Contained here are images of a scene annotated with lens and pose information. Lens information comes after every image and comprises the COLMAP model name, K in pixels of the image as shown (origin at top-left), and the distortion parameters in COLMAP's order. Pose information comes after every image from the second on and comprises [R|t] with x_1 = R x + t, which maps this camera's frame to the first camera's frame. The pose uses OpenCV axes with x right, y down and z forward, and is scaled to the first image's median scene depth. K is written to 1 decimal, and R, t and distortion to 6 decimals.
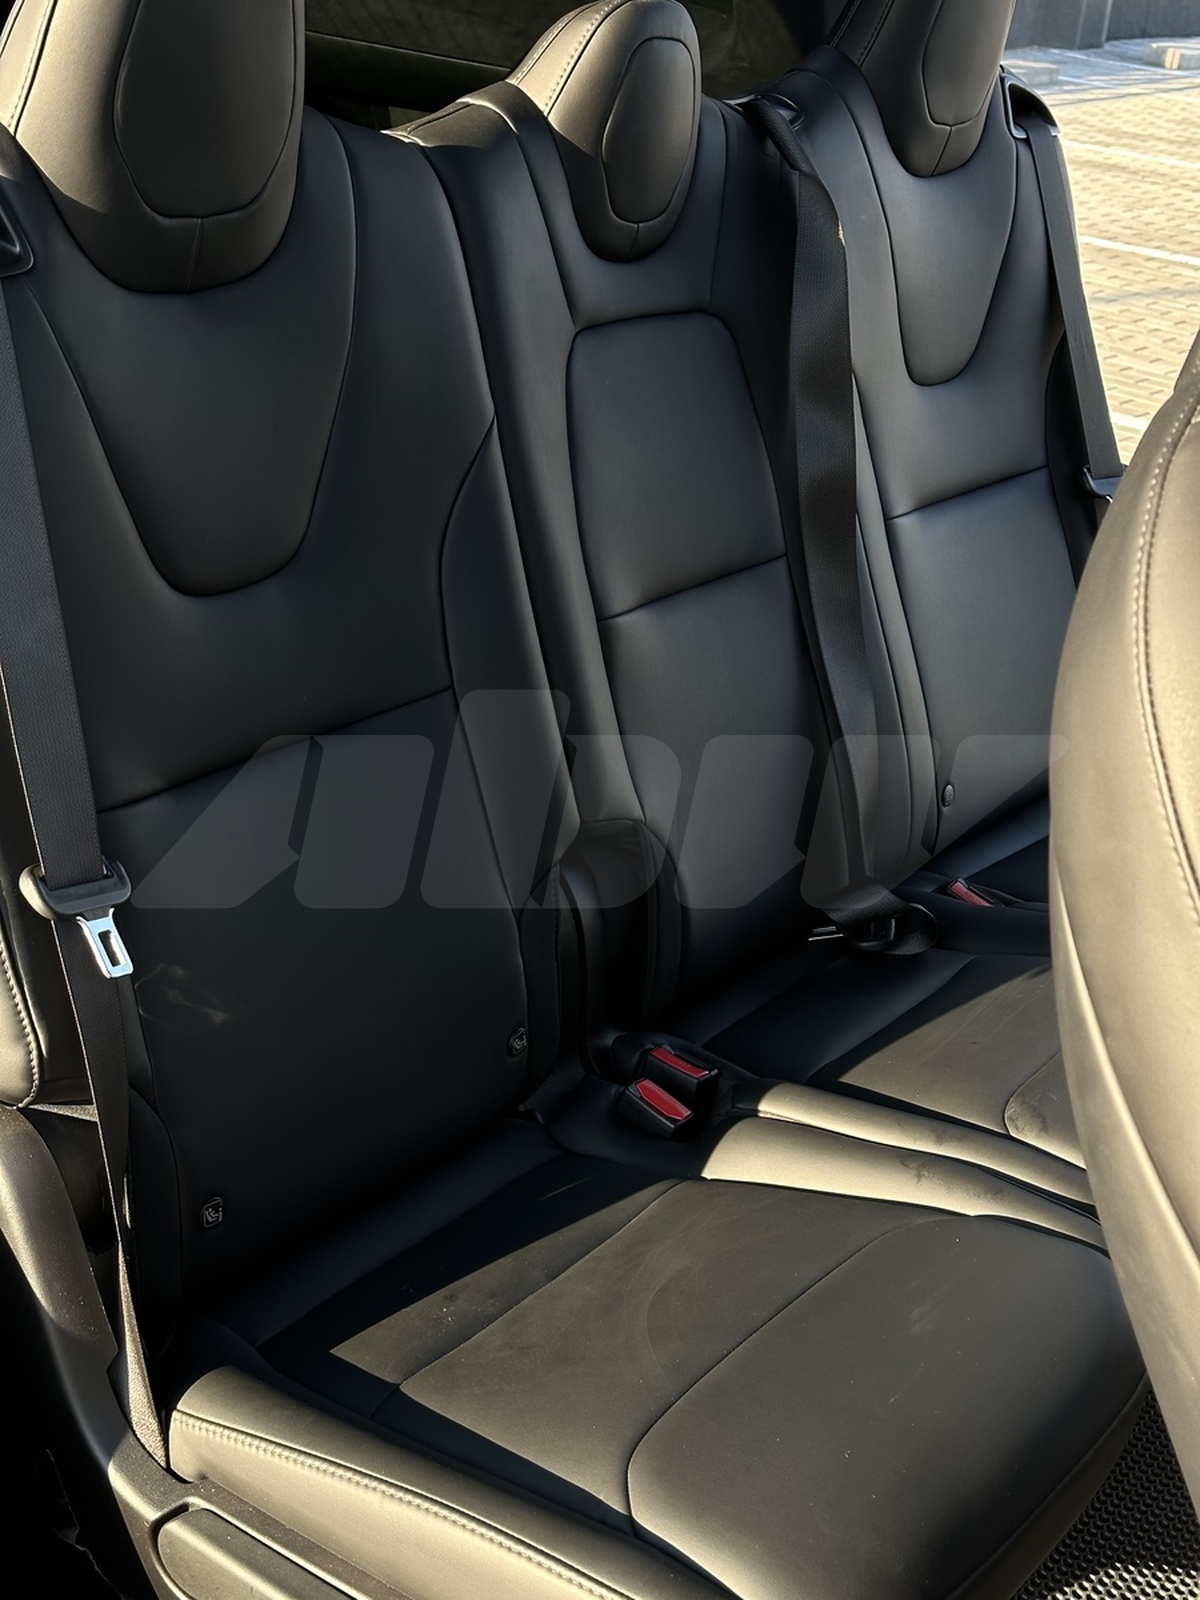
lens RADIAL K [[2248.1, 0, 600.0], [0, 2248.1, 800.0], [0, 0, 1]] dist [0.105910, 0.011656]
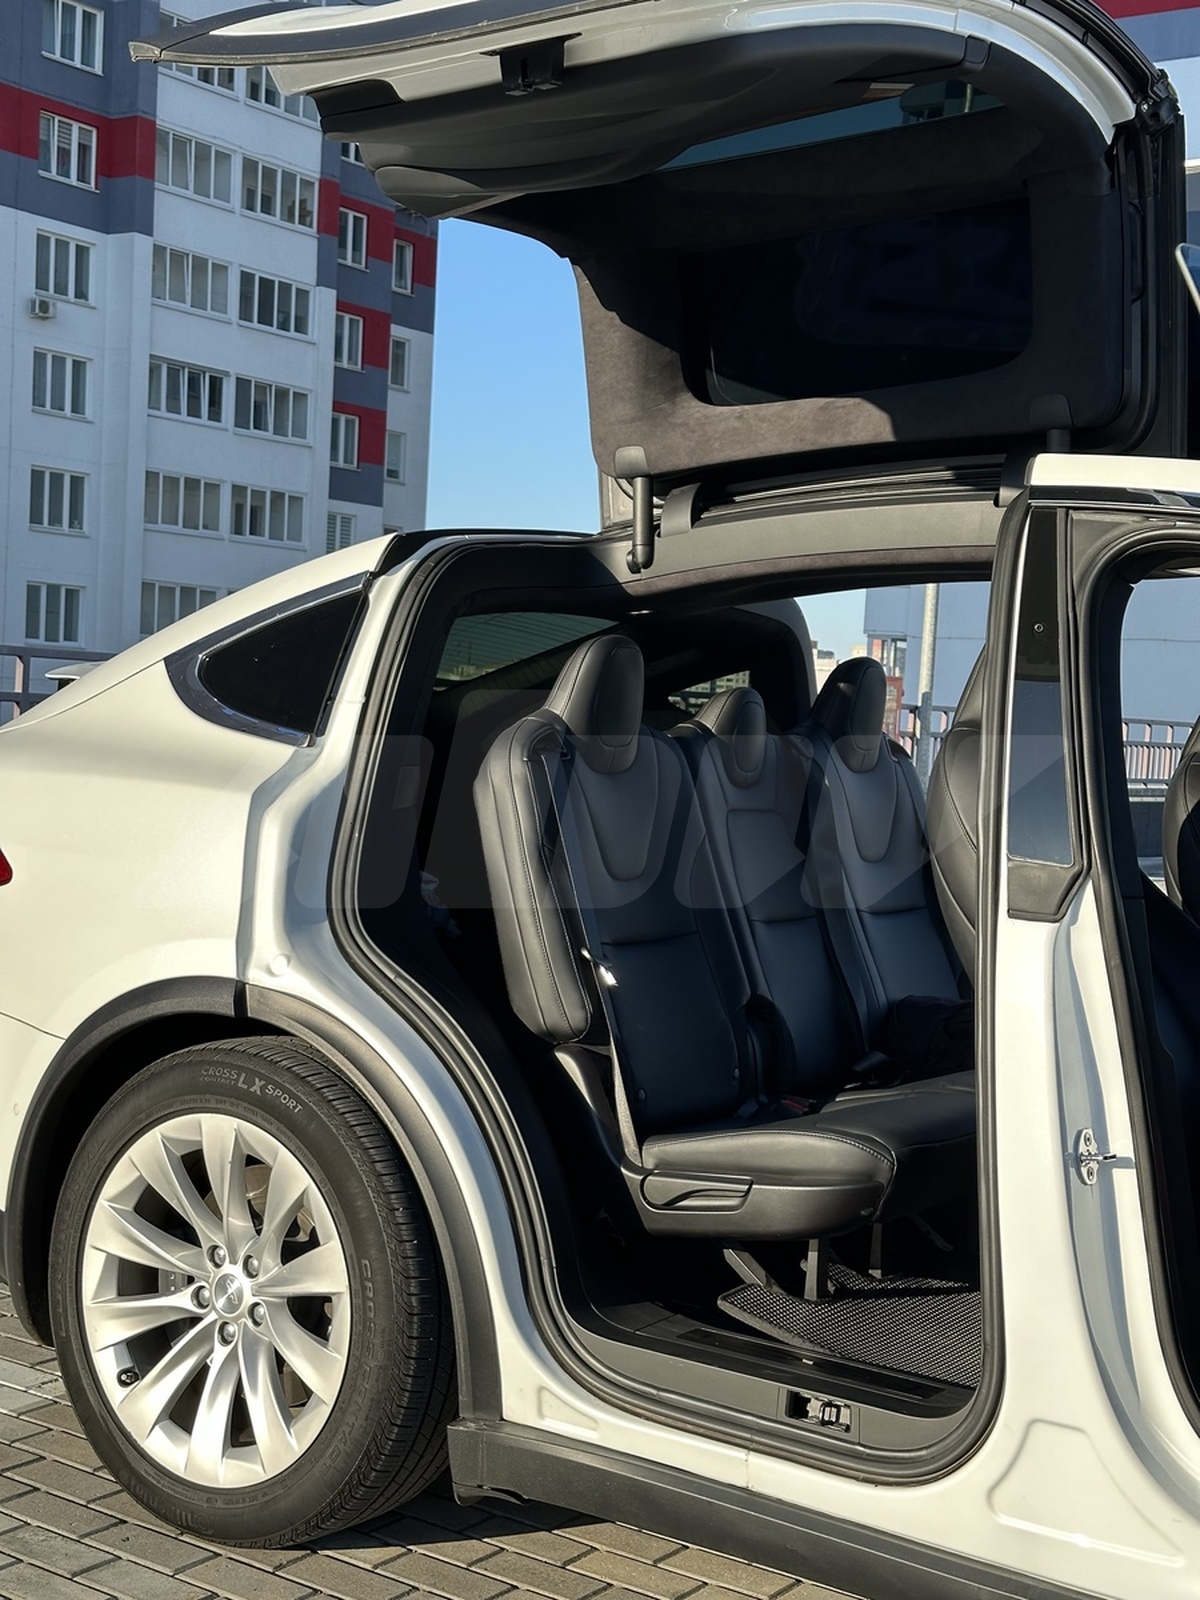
lens RADIAL K [[2248.1, 0, 600.0], [0, 2248.1, 800.0], [0, 0, 1]] dist [0.105910, 0.011656]
pose [[0.997250, -0.052115, 0.052689, -0.278729], [0.067970, 0.926520, -0.370056, 0.680852], [-0.029532, 0.372619, 0.927514, -1.278305]]
